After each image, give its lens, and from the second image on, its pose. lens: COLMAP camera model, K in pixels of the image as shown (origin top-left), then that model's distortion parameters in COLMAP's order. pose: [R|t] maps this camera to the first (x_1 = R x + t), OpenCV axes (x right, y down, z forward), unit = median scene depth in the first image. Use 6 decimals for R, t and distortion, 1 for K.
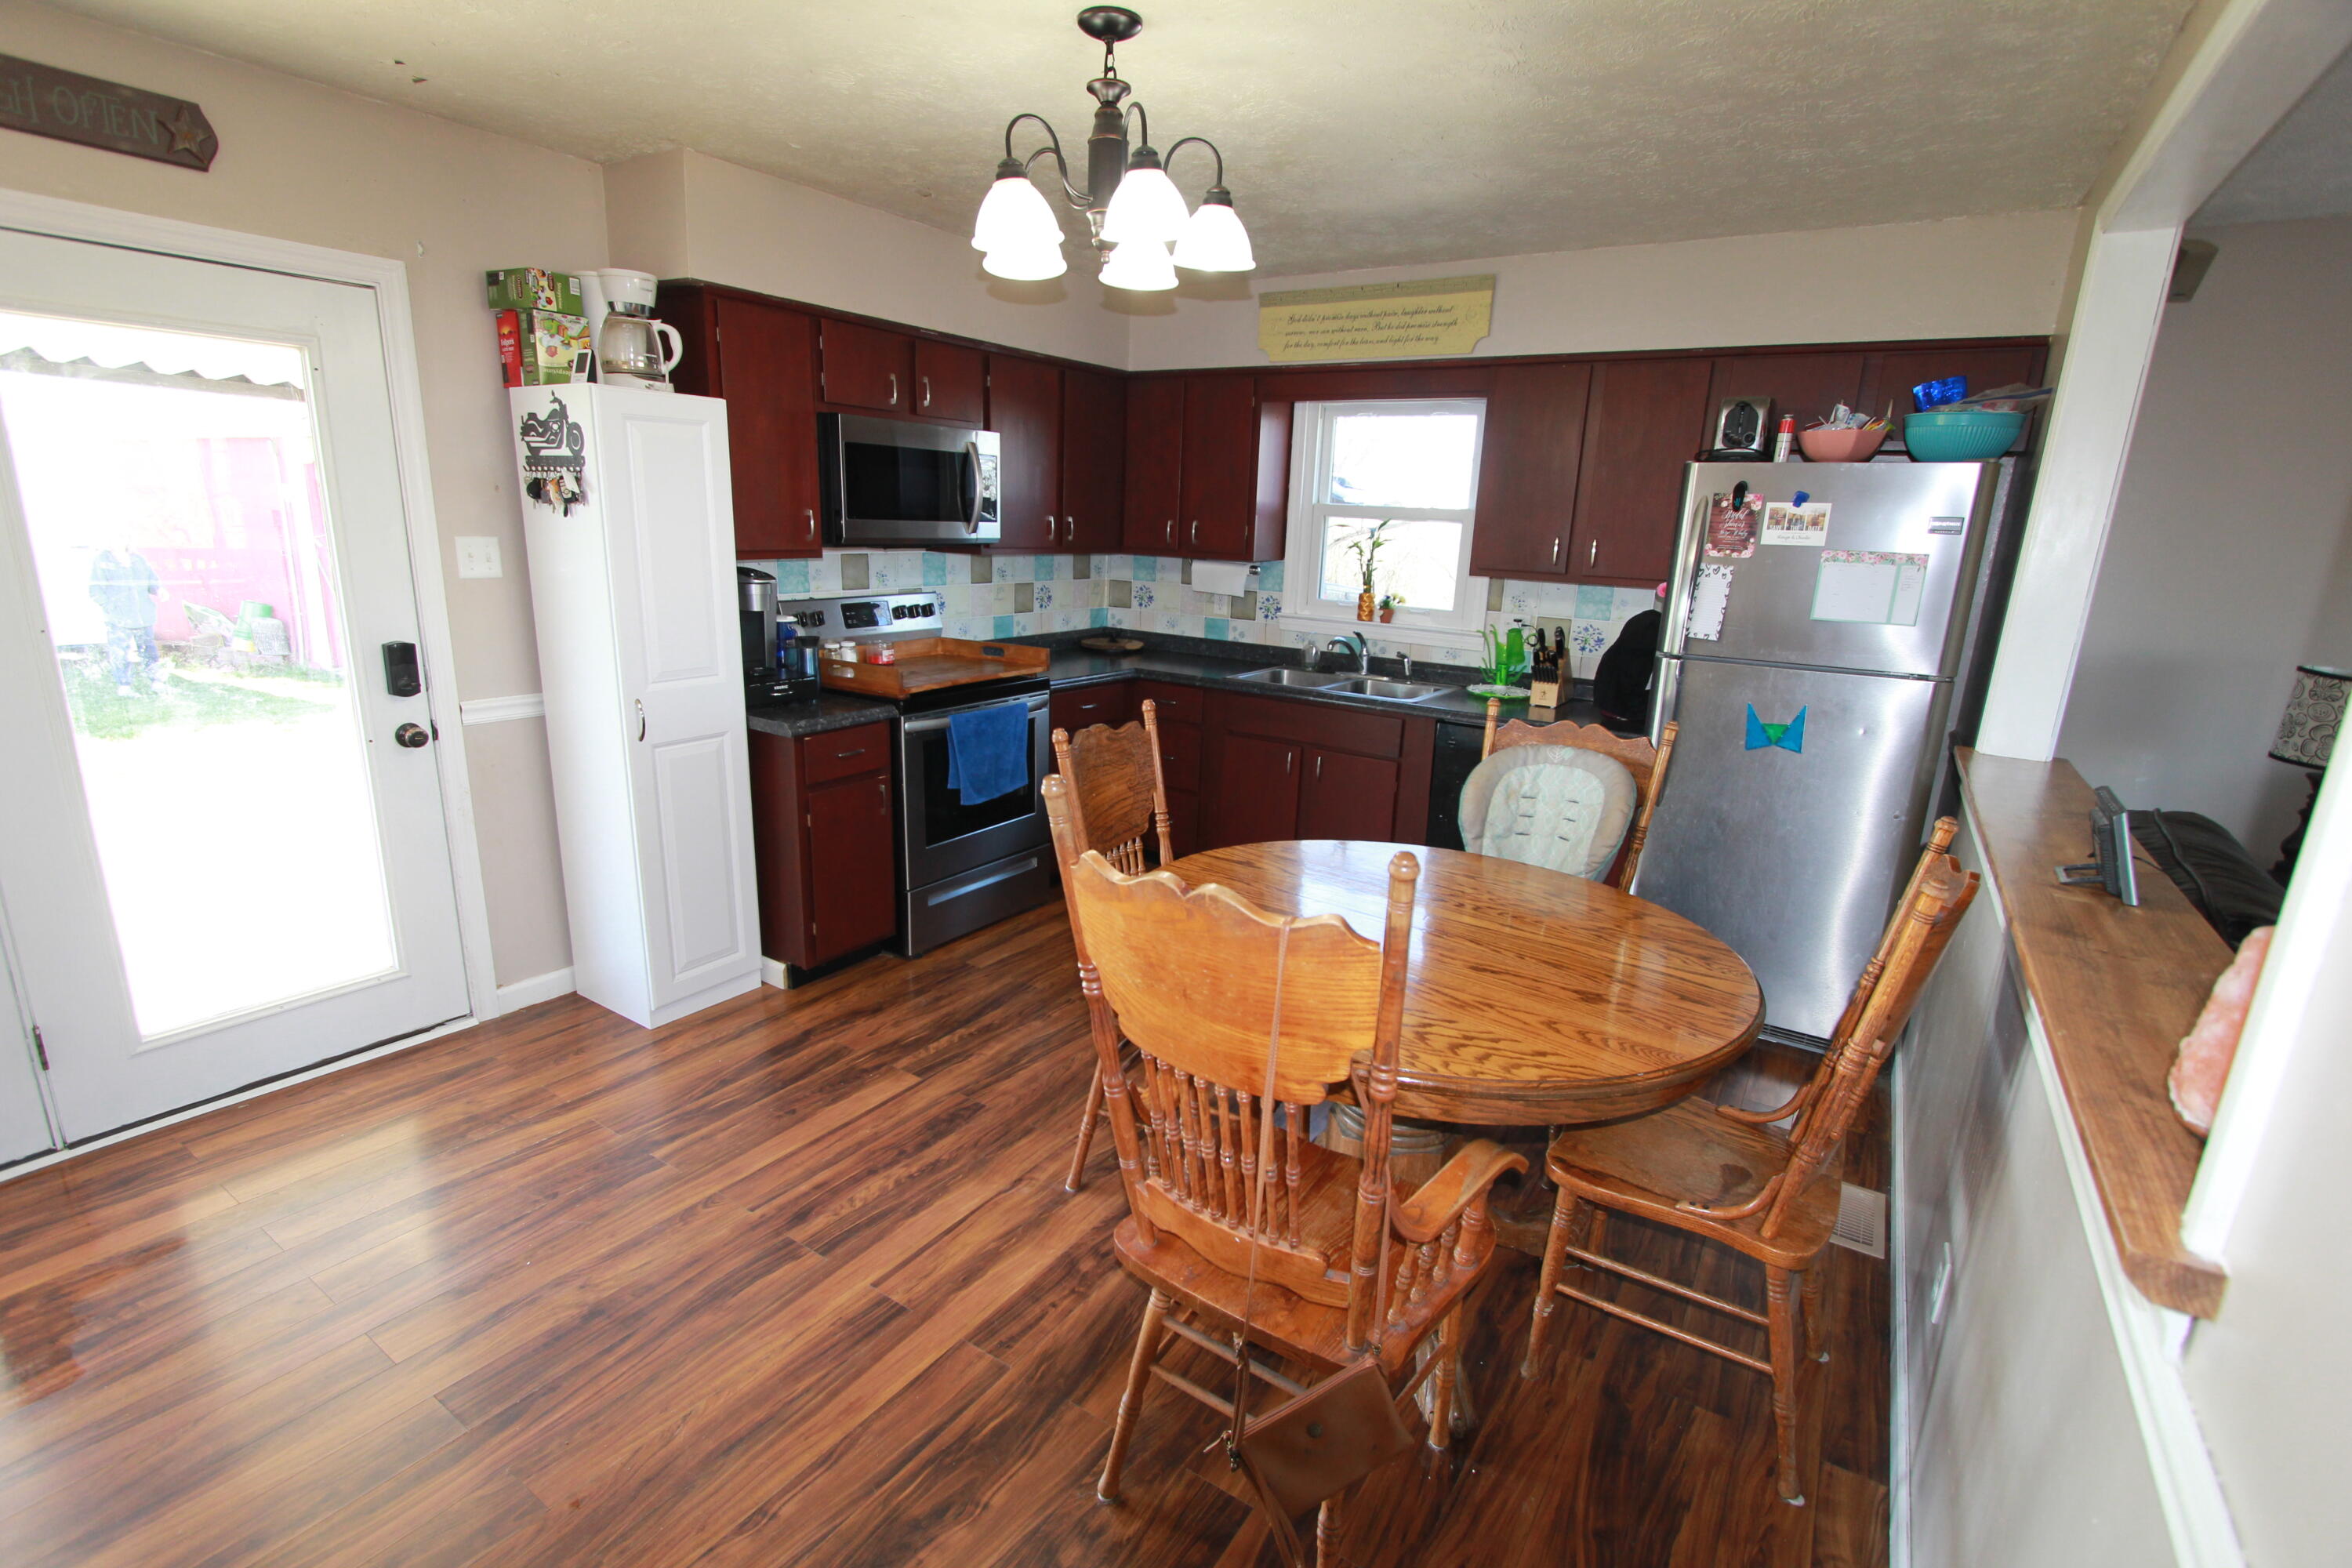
lens RADIAL K [[1077.8, 0, 1172.4], [0, 1077.8, 791.9], [0, 0, 1]] dist [-0.021667, -0.000084]
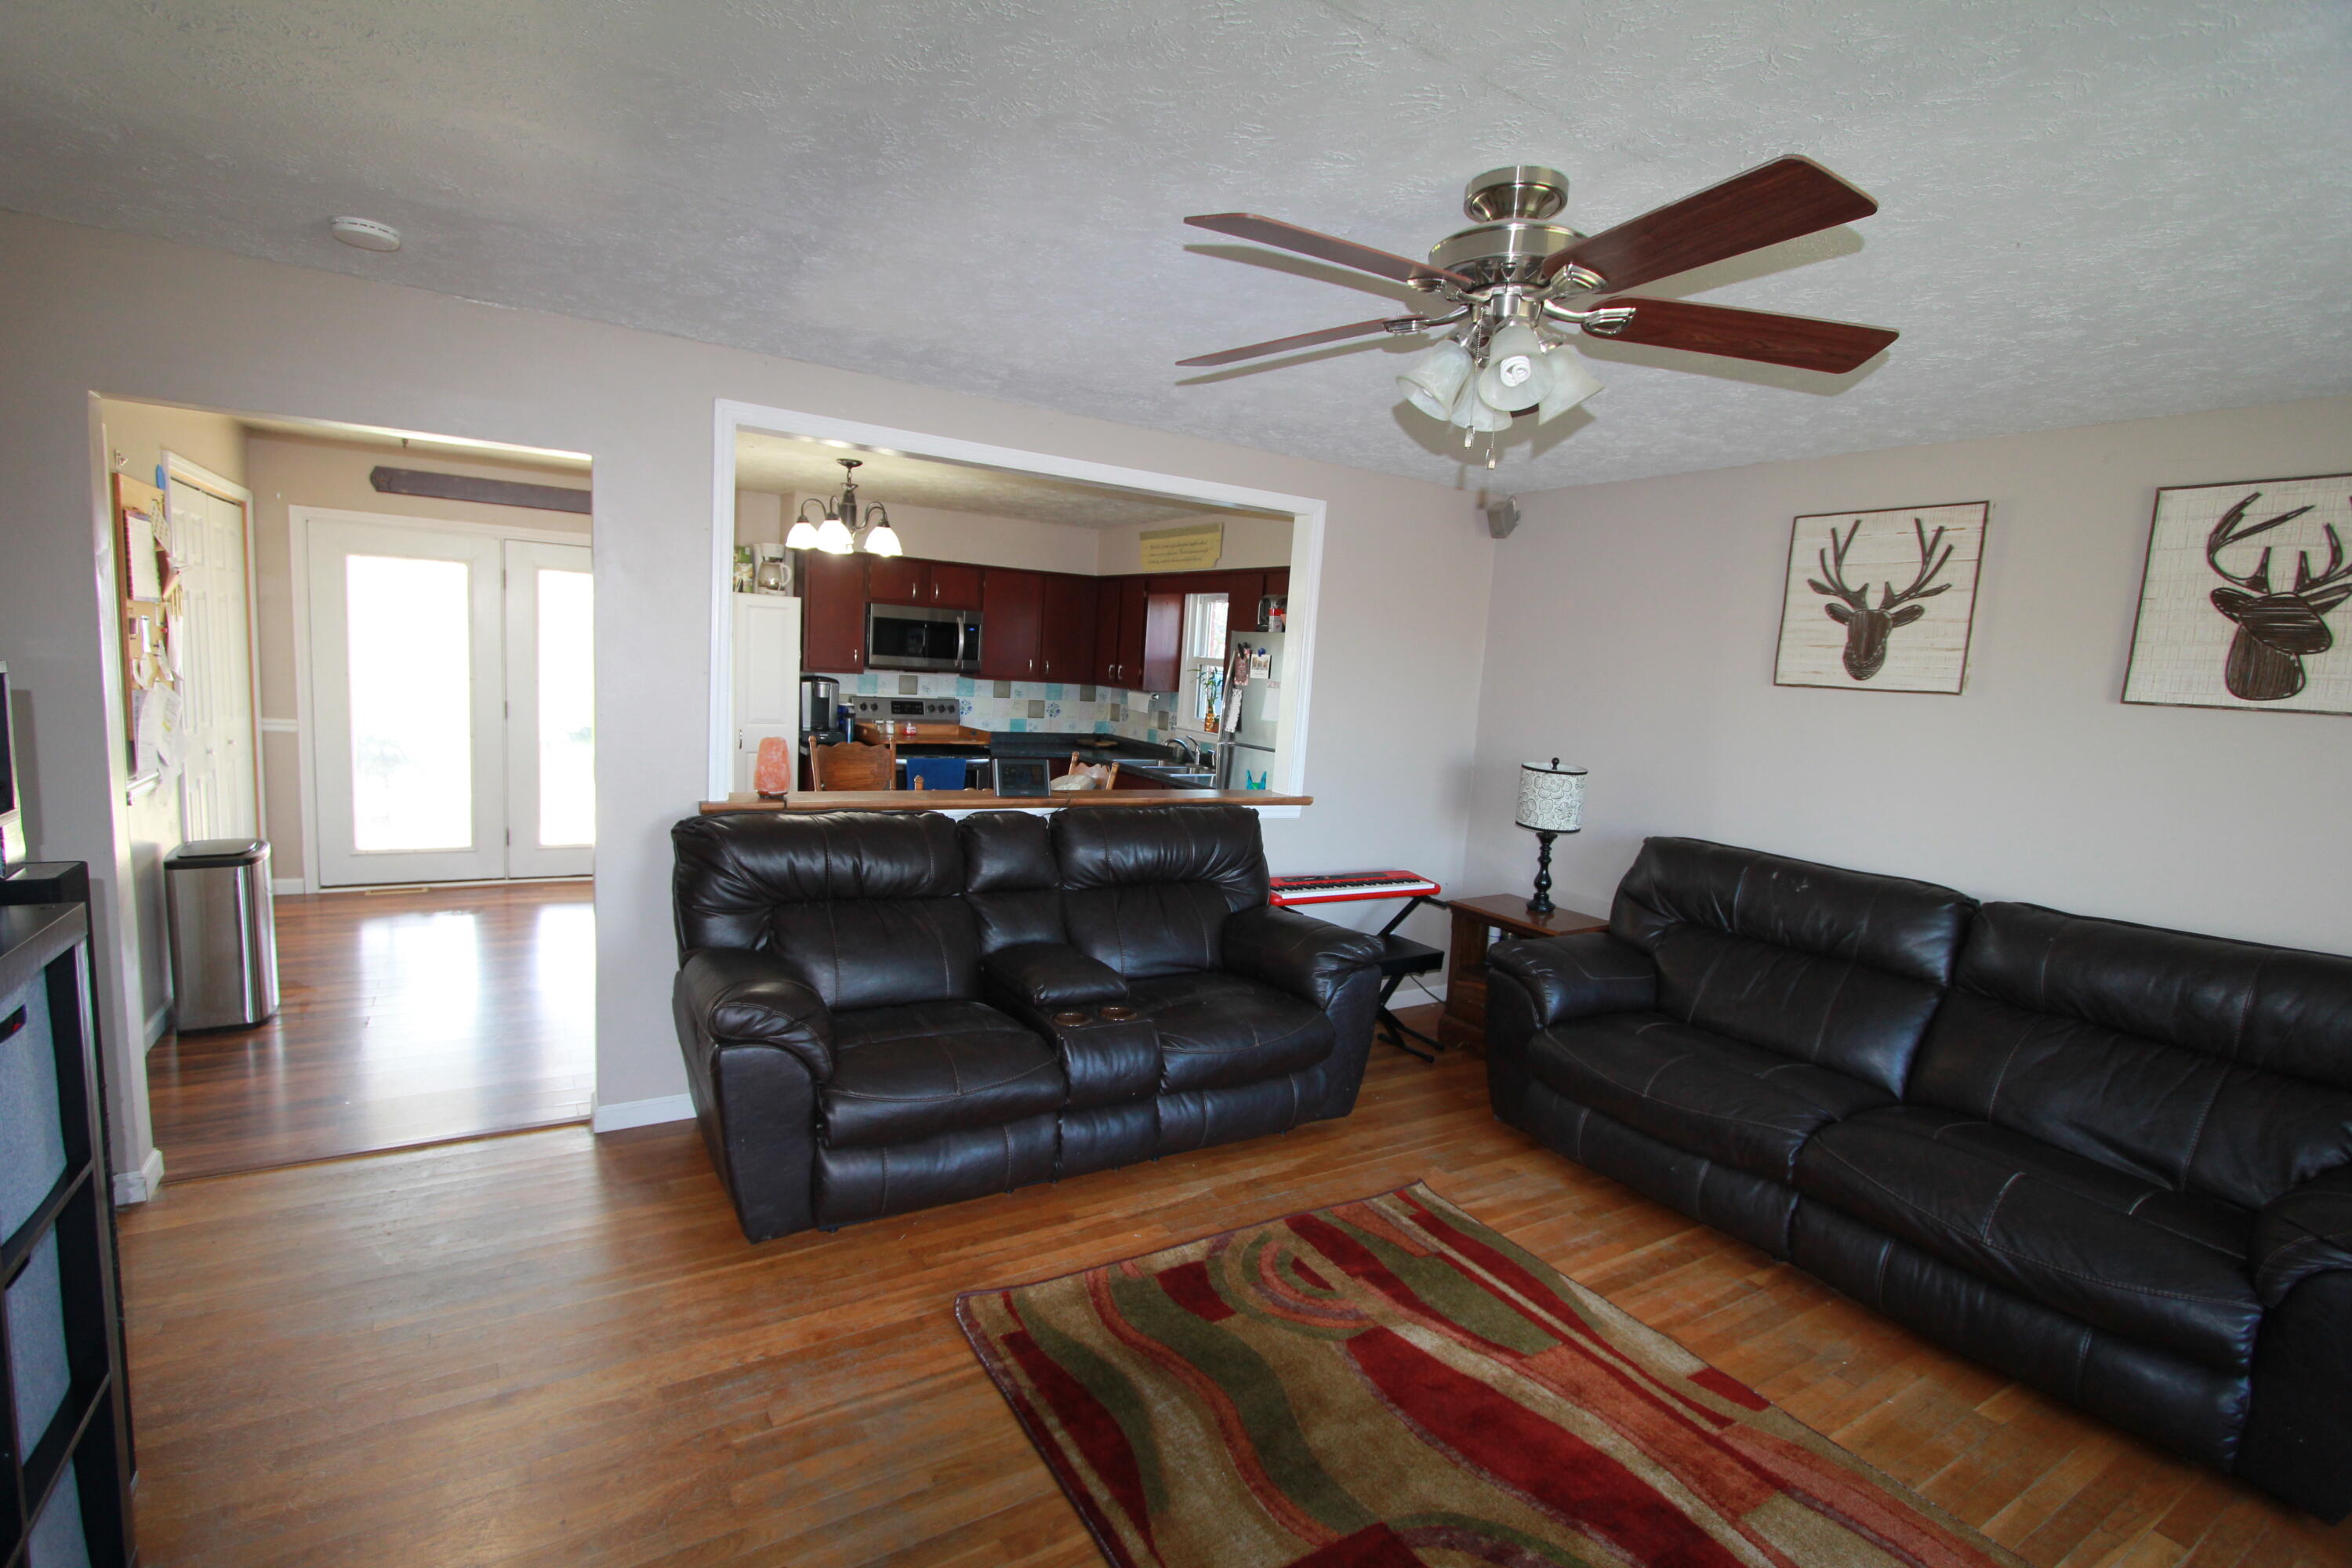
lens RADIAL K [[1077.8, 0, 1174.8], [0, 1077.8, 788.5], [0, 0, 1]] dist [-0.021667, -0.000084]
pose [[0.901611, 0.075940, -0.425829, 0.882603], [-0.139426, 0.982945, -0.119916, 0.121970], [0.409460, 0.167489, 0.896822, -0.418418]]
